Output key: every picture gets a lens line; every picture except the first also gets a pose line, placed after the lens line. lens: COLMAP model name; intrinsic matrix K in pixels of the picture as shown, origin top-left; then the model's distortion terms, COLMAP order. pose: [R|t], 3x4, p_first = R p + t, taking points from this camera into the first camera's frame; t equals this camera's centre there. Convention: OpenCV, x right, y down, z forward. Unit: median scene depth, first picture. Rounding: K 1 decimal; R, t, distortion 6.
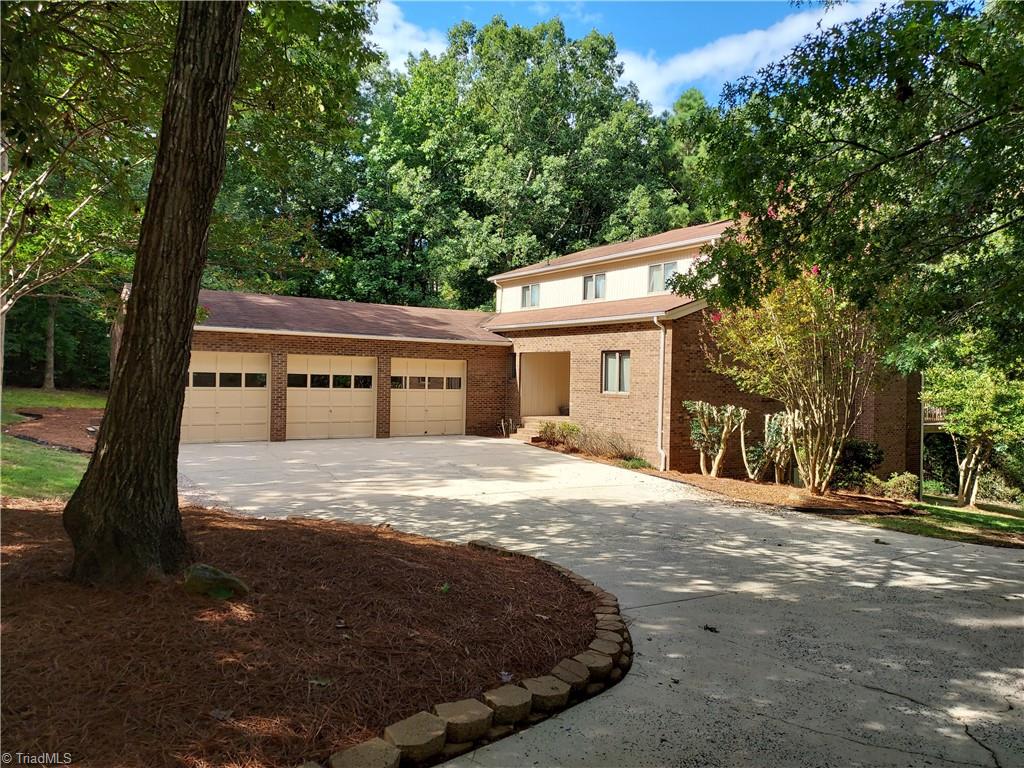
lens RADIAL K [[766.3, 0, 512.0], [0, 766.3, 384.0], [0, 0, 1]] dist [0.030639, -0.006152]
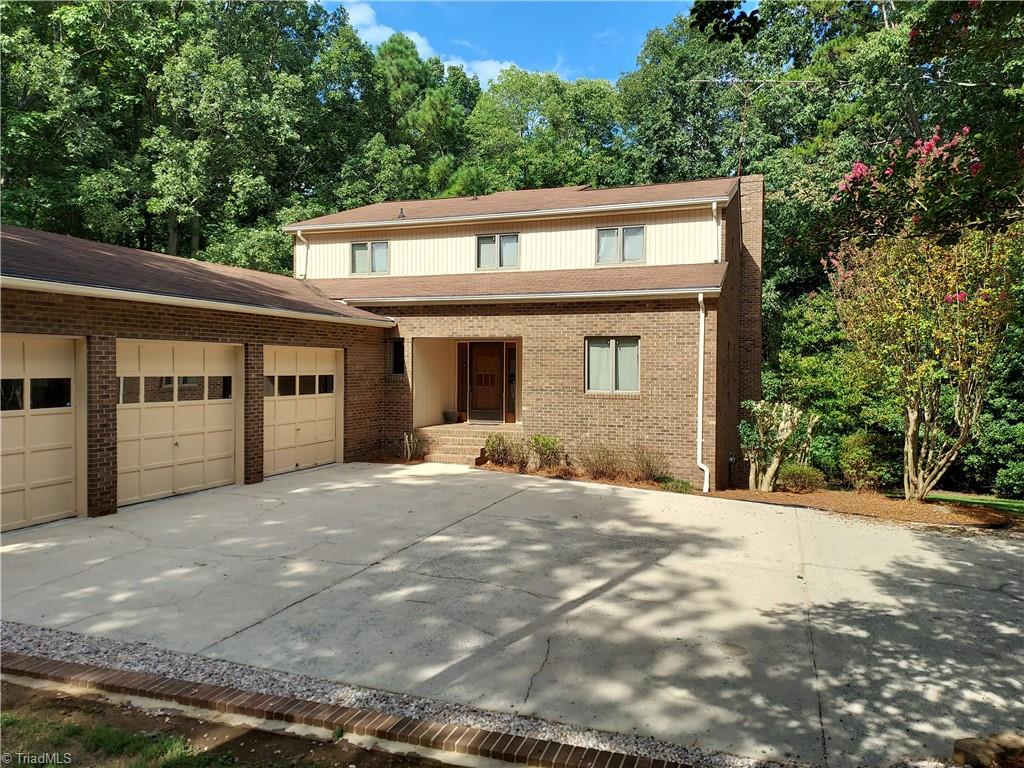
lens RADIAL K [[766.3, 0, 512.0], [0, 766.3, 384.0], [0, 0, 1]] dist [0.030639, -0.006152]
pose [[0.797293, -0.029546, 0.602868, -0.363715], [0.016325, 0.999491, 0.027394, -0.017363], [-0.603371, -0.011999, 0.797370, 0.412993]]
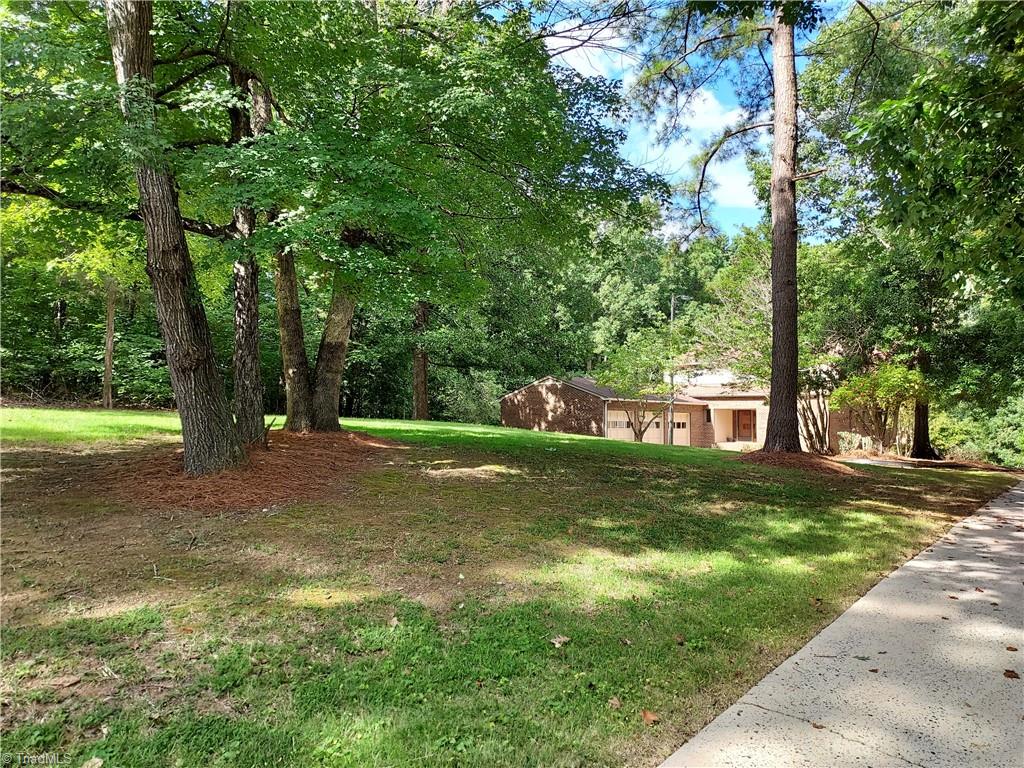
lens RADIAL K [[766.3, 0, 512.0], [0, 766.3, 384.0], [0, 0, 1]] dist [0.030639, -0.006152]
pose [[0.962955, 0.002418, 0.269652, -1.046657], [0.014354, 0.998082, -0.060211, 0.005336], [-0.269280, 0.061851, 0.961074, -0.735369]]
